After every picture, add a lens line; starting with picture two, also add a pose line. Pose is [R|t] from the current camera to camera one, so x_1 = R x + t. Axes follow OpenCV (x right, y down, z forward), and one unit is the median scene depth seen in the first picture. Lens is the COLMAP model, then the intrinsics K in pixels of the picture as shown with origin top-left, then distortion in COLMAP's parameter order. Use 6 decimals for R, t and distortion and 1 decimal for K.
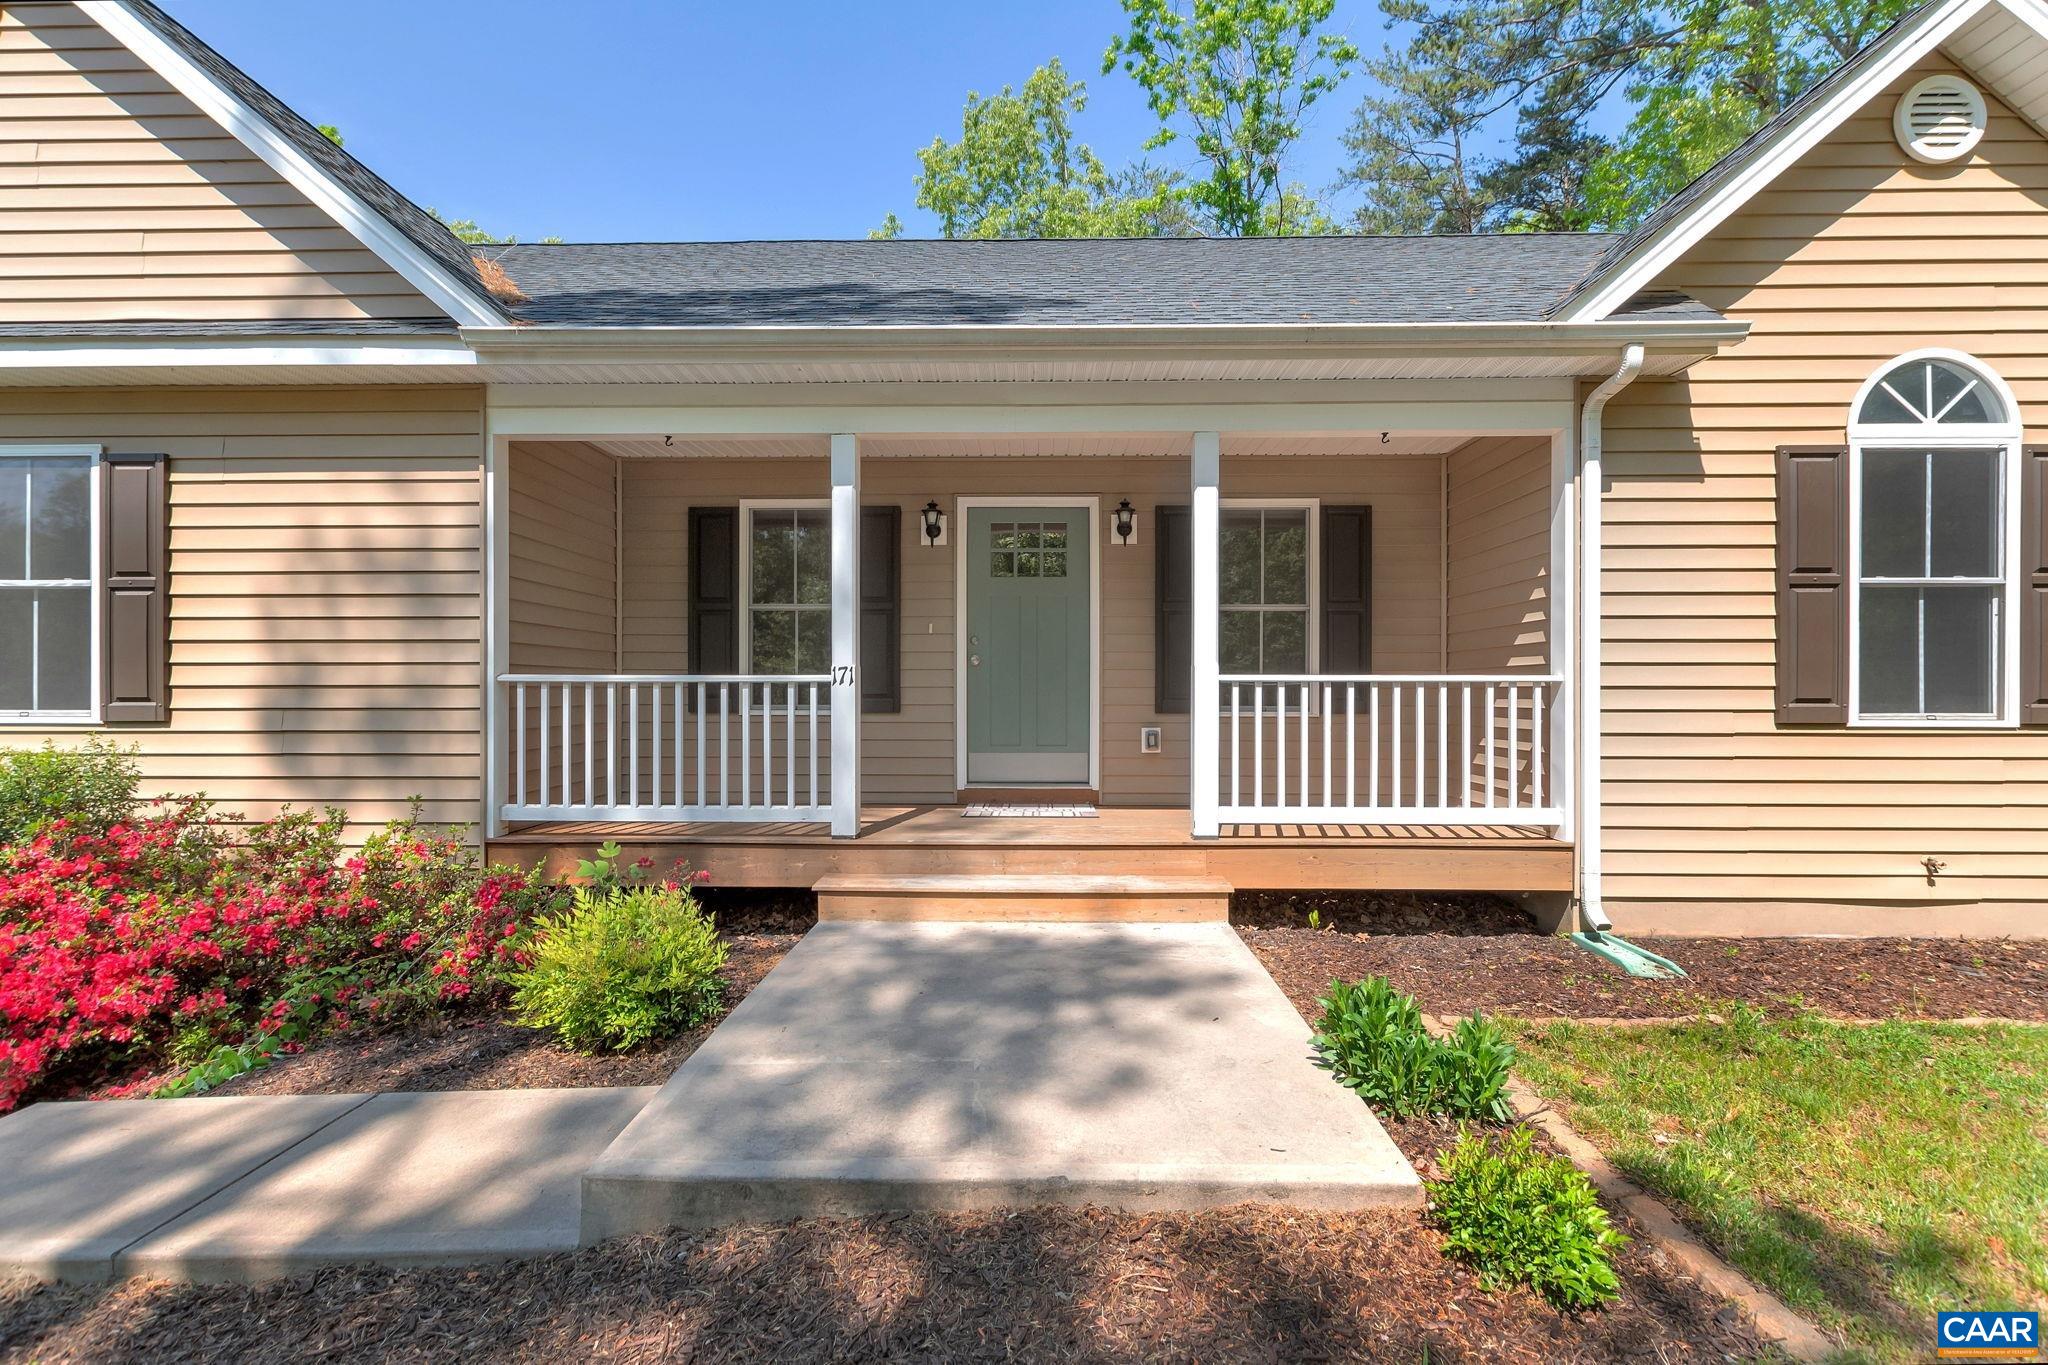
lens RADIAL K [[901.9, 0, 1026.6], [0, 901.9, 677.5], [0, 0, 1]] dist [0.007384, -0.003120]
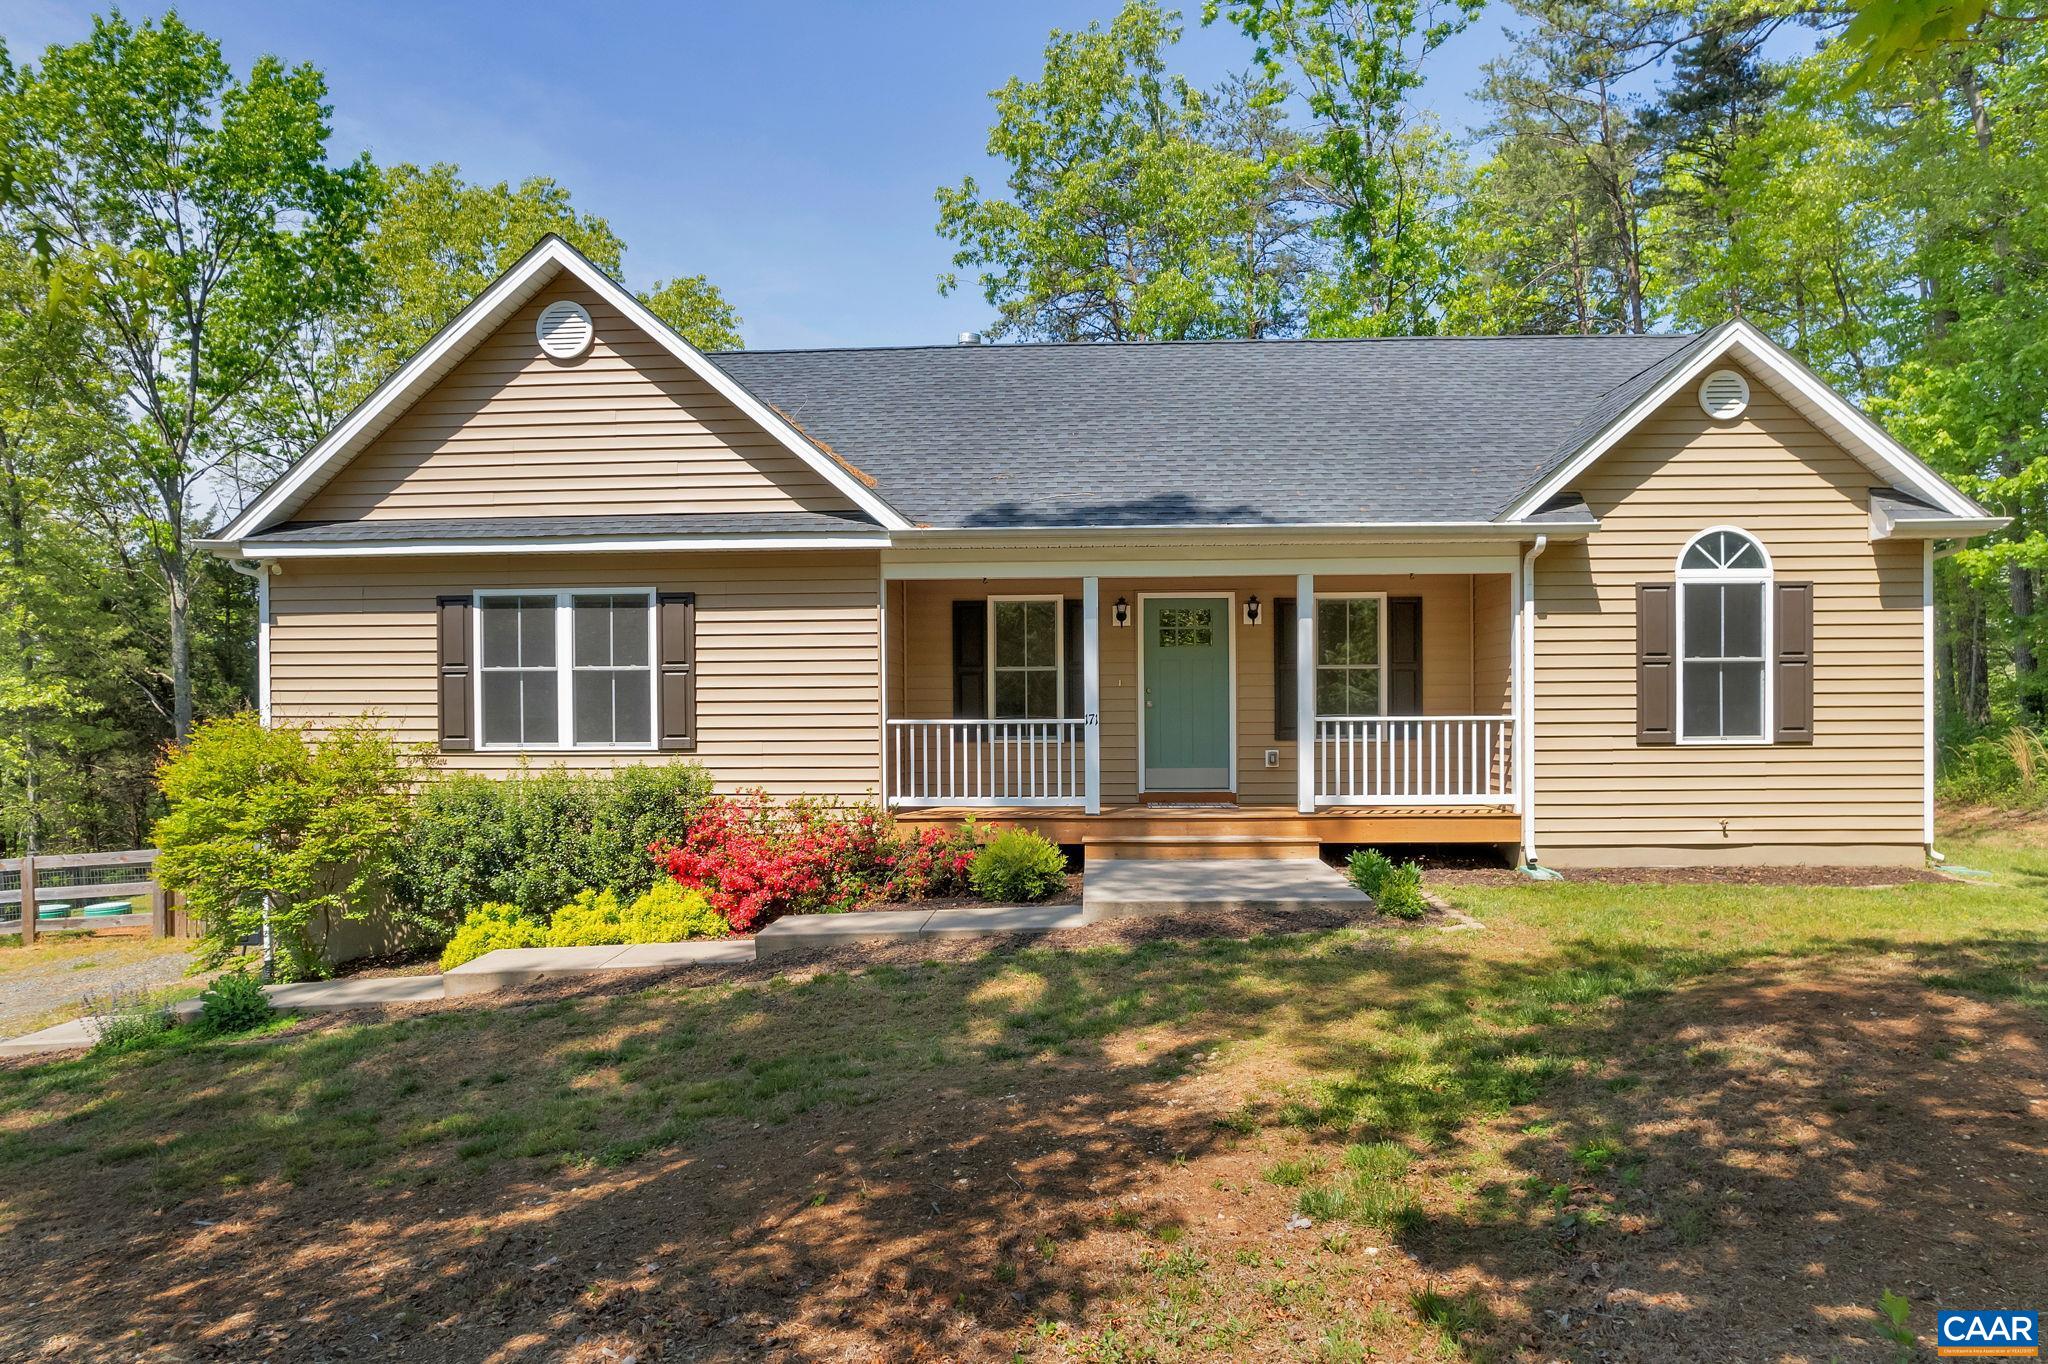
lens RADIAL K [[1357.8, 0, 1033.2], [0, 1357.8, 691.4], [0, 0, 1]] dist [-0.045908, 0.005964]
pose [[0.999628, -0.007890, -0.026115, -0.212838], [0.008033, 0.999953, 0.005394, -0.060141], [0.026072, -0.005602, 0.999644, -1.344693]]
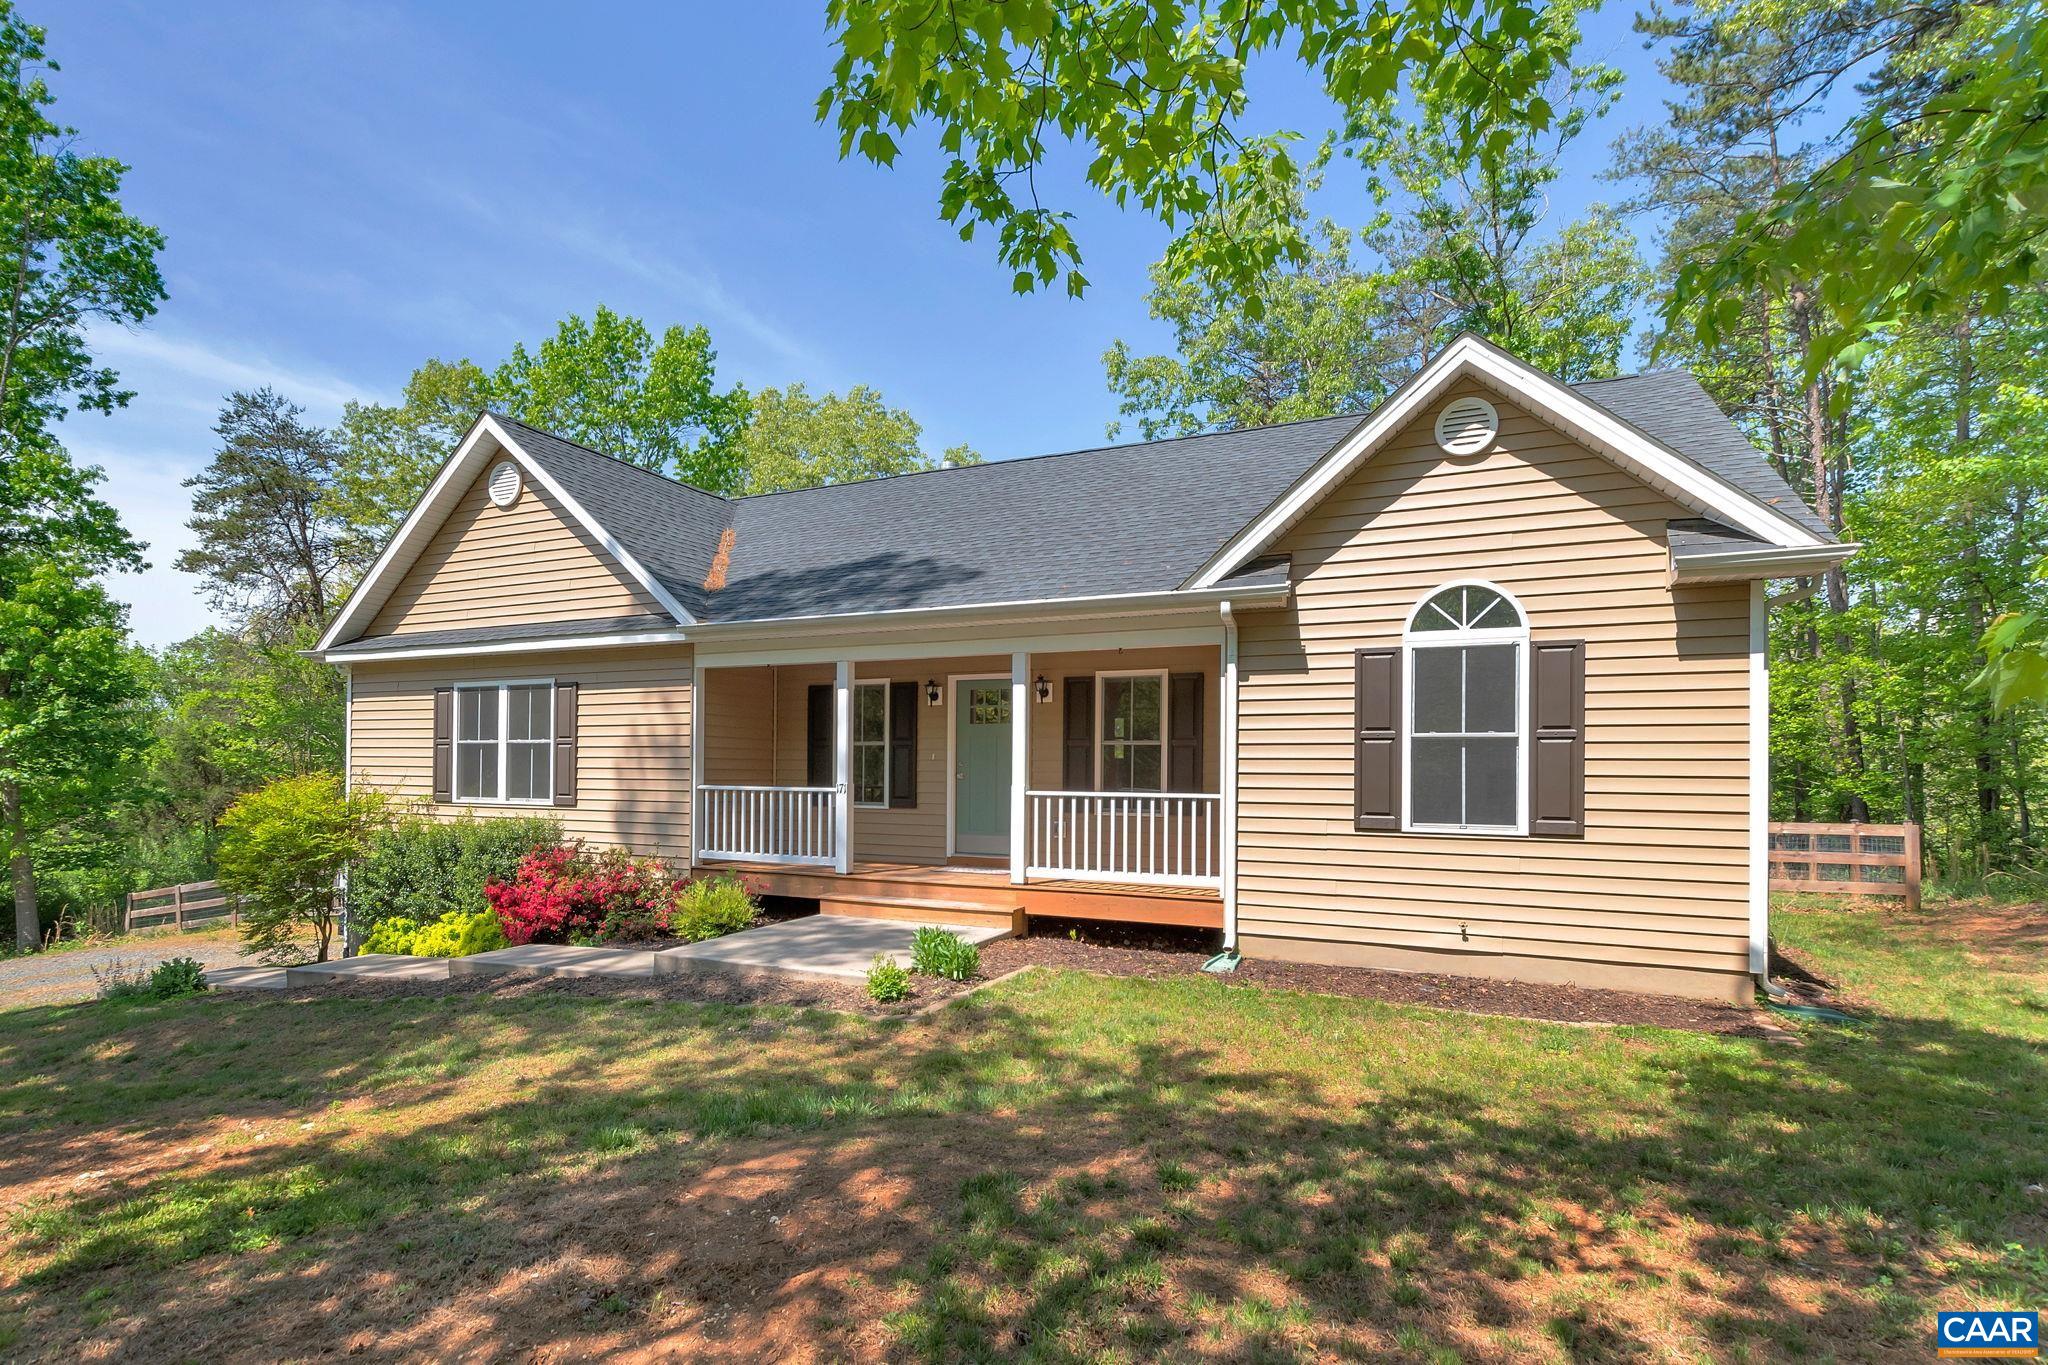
lens RADIAL K [[1024.1, 0, 970.2], [0, 1024.1, 758.2], [0, 0, 1]] dist [0.000442, 0.000157]
pose [[0.908733, 0.001442, -0.417376, 0.813374], [-0.002526, 0.999995, -0.002046, -0.054031], [0.417371, 0.002914, 0.908732, -0.727960]]
